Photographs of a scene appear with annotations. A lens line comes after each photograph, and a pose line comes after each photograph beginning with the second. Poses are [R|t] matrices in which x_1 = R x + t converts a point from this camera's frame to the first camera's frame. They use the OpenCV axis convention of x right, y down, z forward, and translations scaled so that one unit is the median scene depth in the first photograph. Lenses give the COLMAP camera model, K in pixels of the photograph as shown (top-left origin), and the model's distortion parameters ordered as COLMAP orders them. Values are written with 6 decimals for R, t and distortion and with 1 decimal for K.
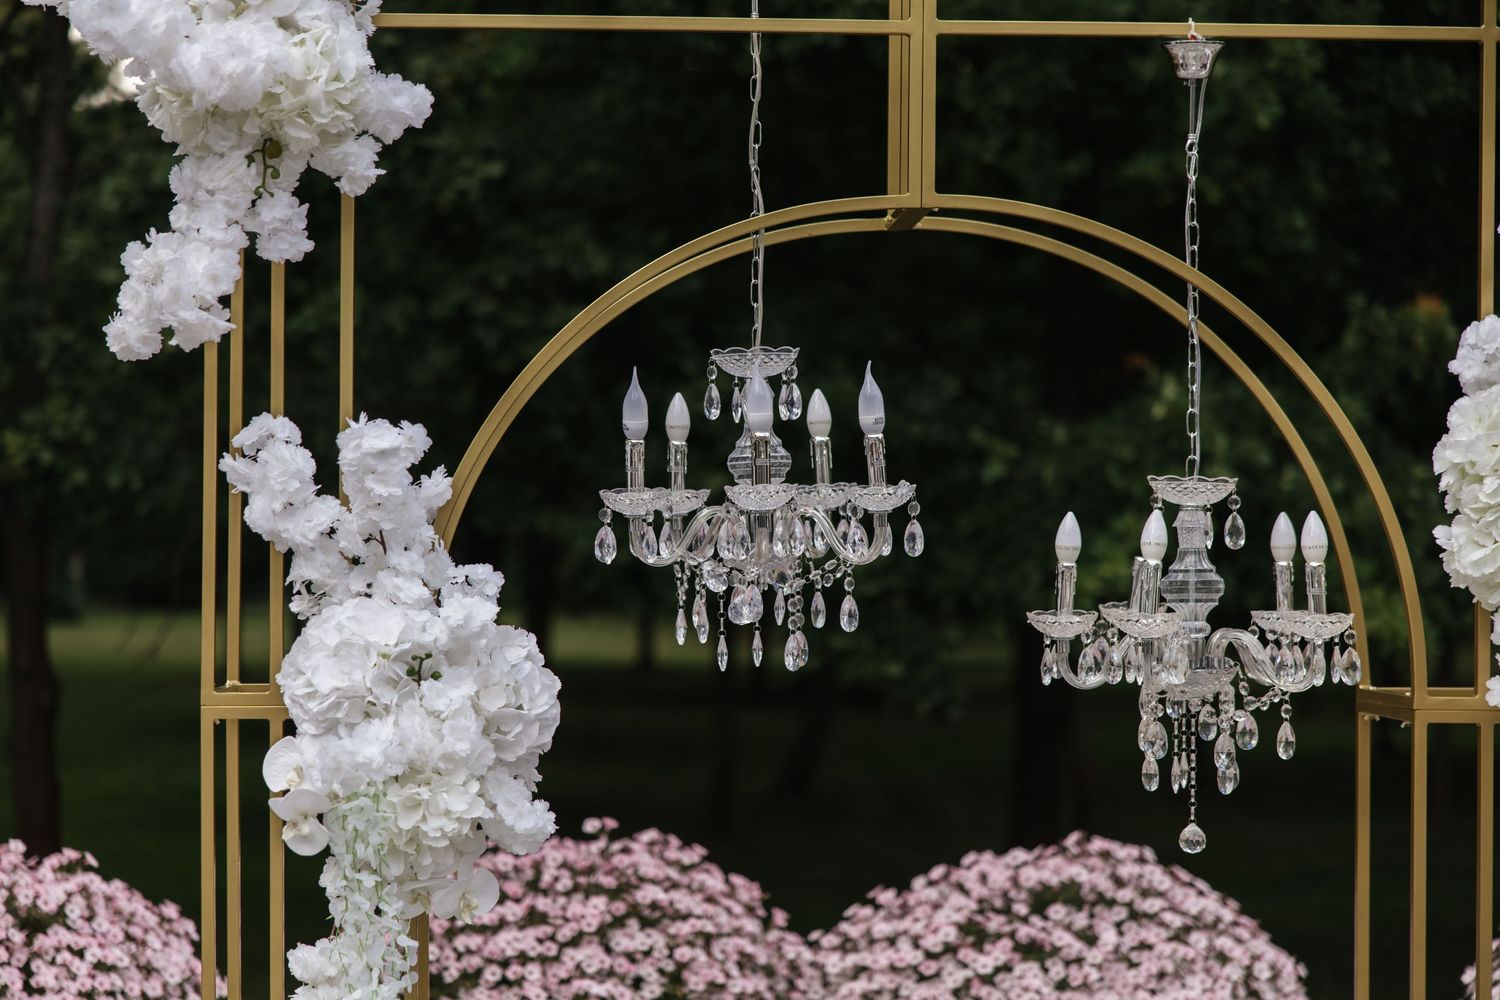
lens RADIAL K [[2999.8, 0, 629.7], [0, 2999.8, 585.0], [0, 0, 1]] dist [0.213932, 0.011247]
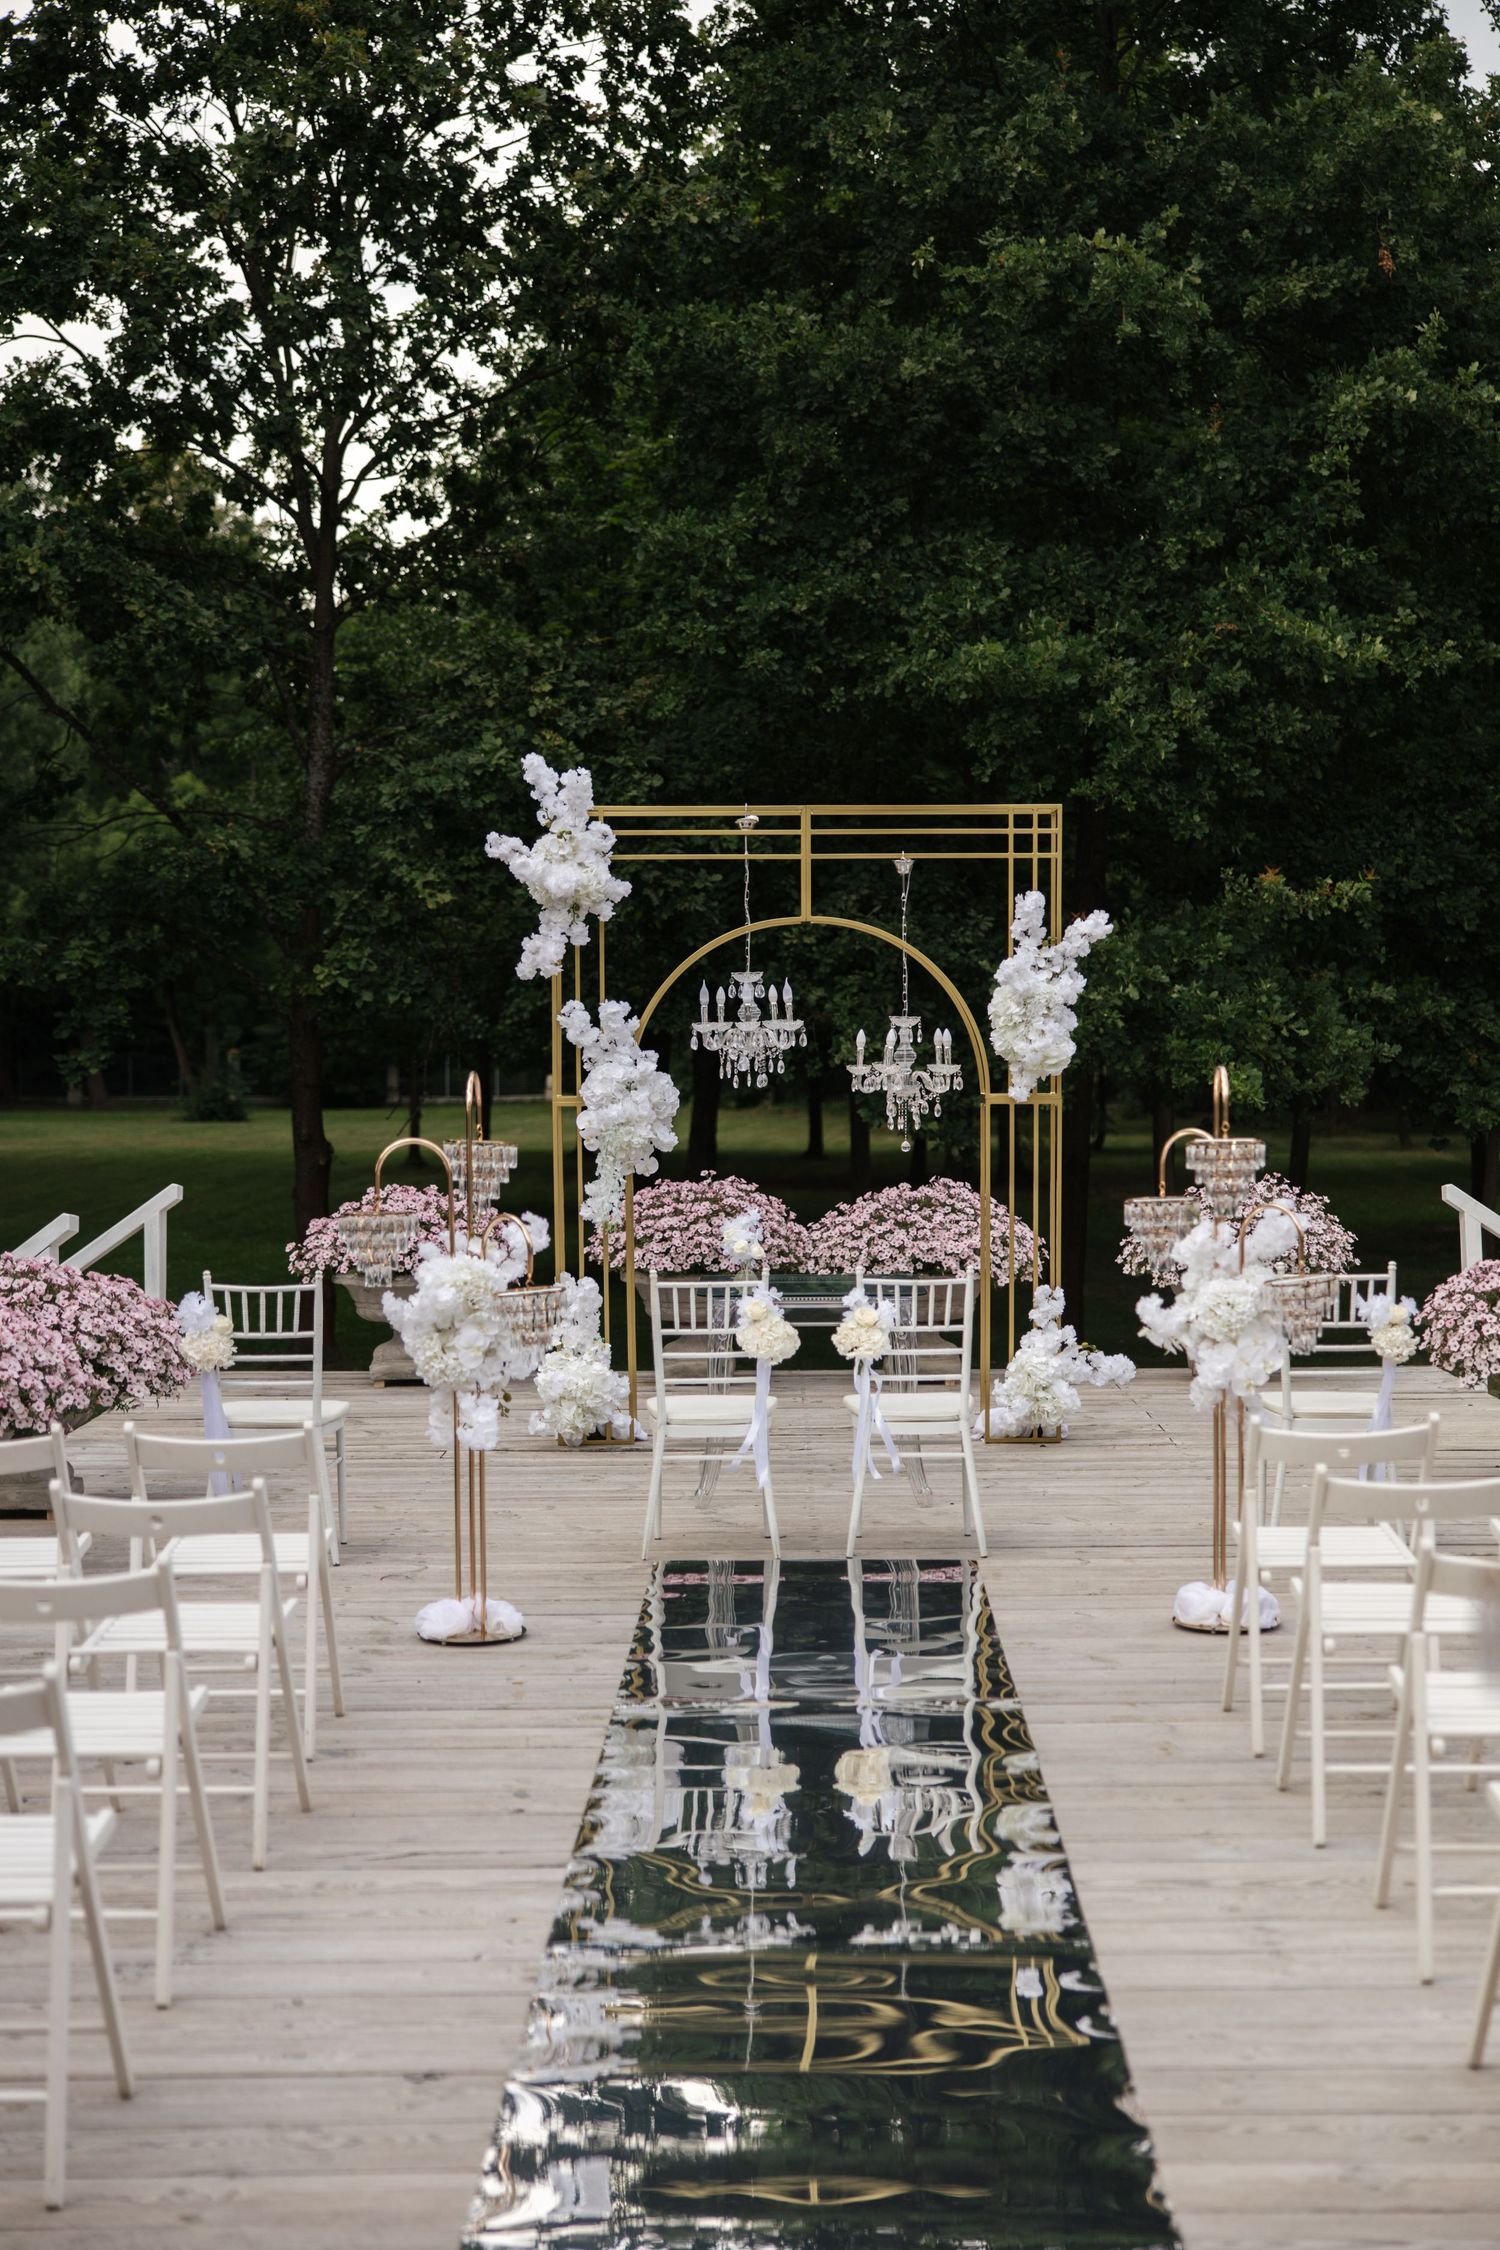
lens RADIAL K [[3237.8, 0, 750.0], [0, 3237.8, 1125.0], [0, 0, 1]] dist [0.248247, 0.010488]
pose [[0.999731, -0.011761, -0.019994, 0.102146], [0.012032, 0.999836, 0.013517, 0.022357], [0.019831, -0.013754, 0.999709, -2.004488]]
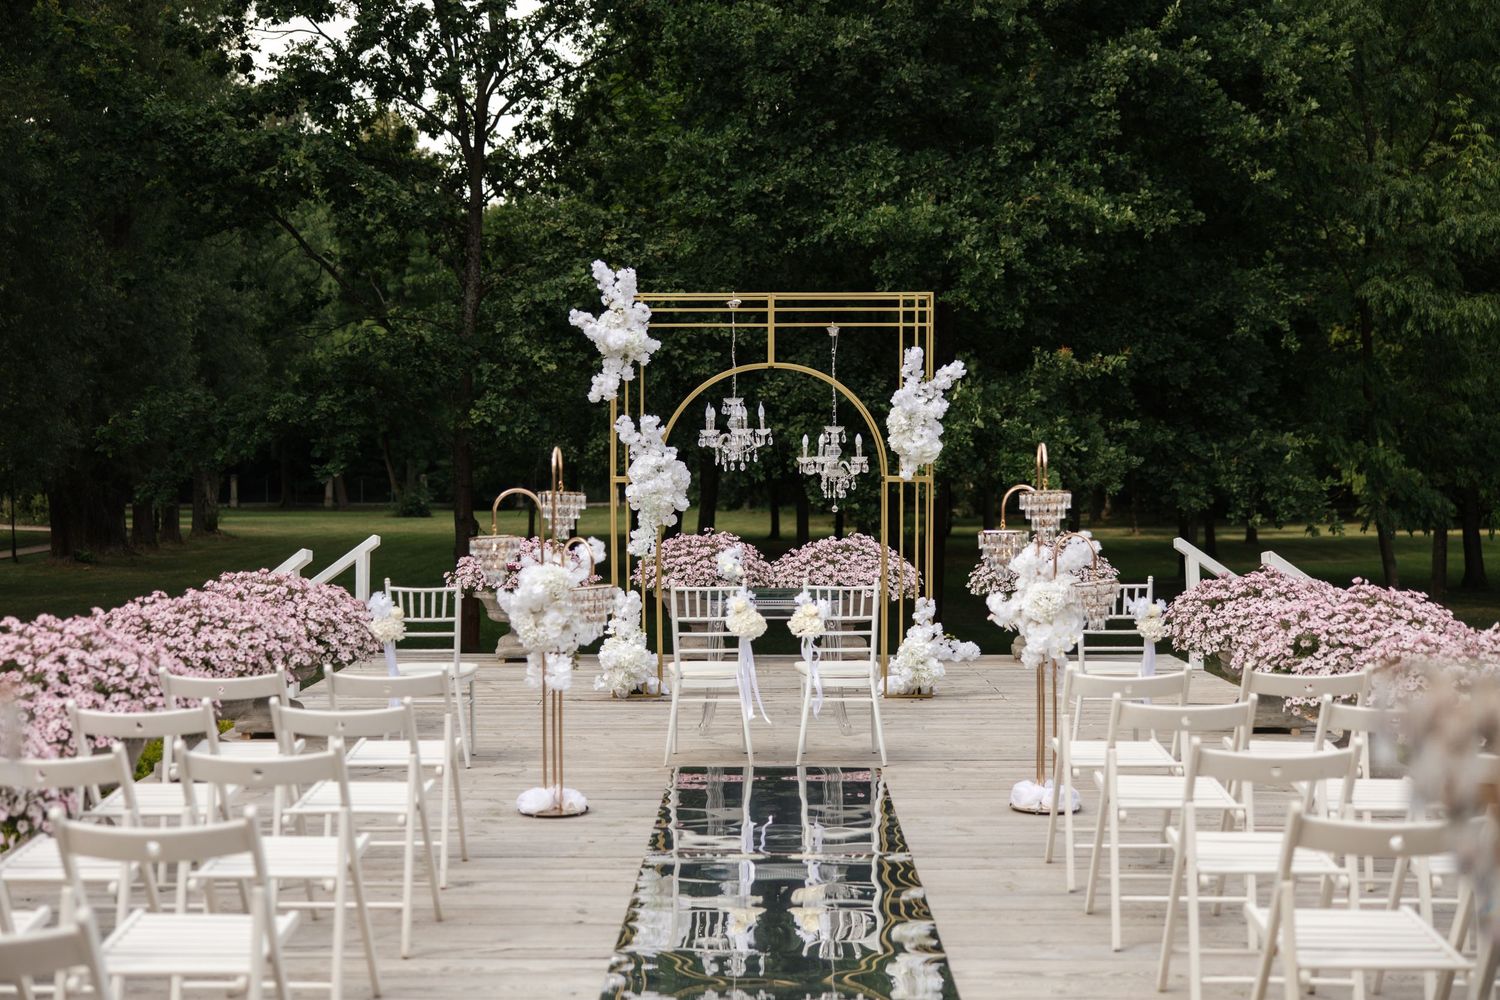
lens RADIAL K [[1949.2, 0, 698.5], [0, 1949.2, 492.6], [0, 0, 1]] dist [0.231387, 0.015371]
pose [[0.999206, -0.008097, -0.039019, 0.099850], [0.008020, 0.999966, -0.002112, 0.065359], [0.039035, 0.001797, 0.999236, -1.858246]]
